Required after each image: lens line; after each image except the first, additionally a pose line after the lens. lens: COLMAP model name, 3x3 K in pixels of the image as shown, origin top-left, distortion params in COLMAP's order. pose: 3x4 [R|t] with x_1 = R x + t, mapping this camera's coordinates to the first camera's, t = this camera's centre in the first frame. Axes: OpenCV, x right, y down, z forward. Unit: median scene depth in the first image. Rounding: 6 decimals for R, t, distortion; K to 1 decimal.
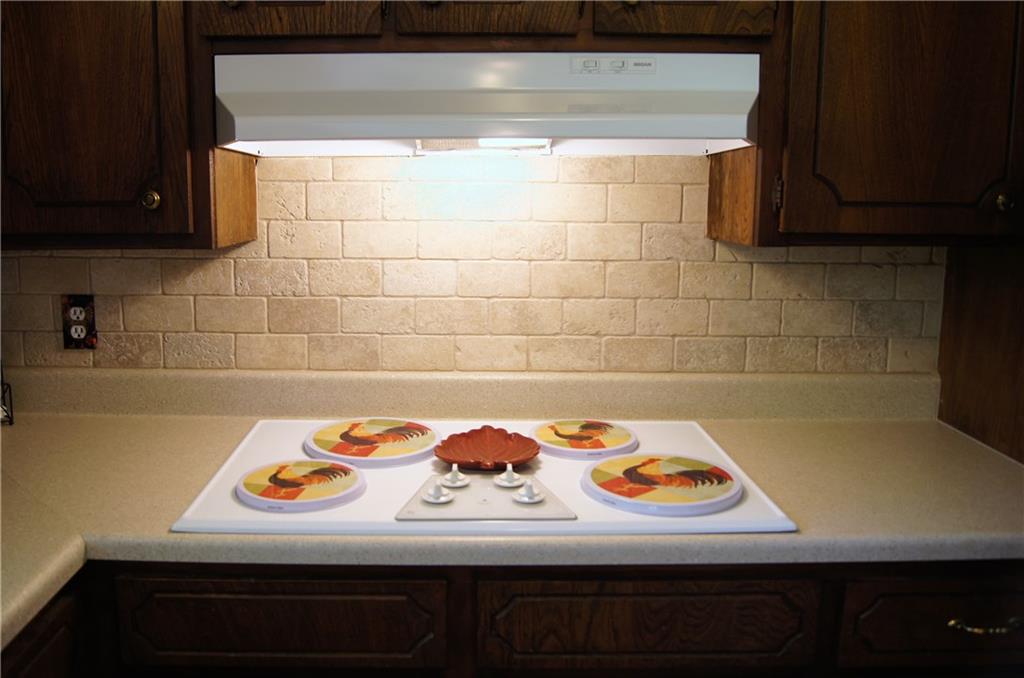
lens RADIAL K [[940.0, 0, 430.0], [0, 940.0, 344.6], [0, 0, 1]] dist [-0.089863, 0.022984]
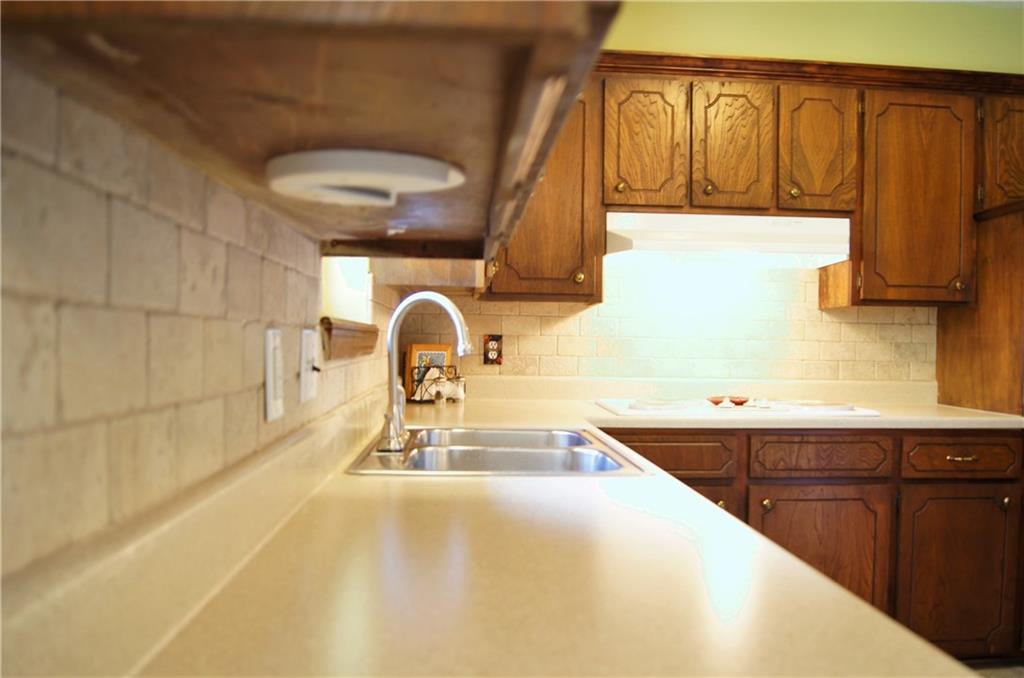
lens RADIAL K [[940.0, 0, 527.5], [0, 940.0, 375.1], [0, 0, 1]] dist [-0.089863, 0.022984]
pose [[0.995890, 0.009192, 0.090100, -0.536232], [0.003077, 0.990829, -0.135086, 0.312760], [-0.090515, 0.134808, 0.986729, -0.948427]]
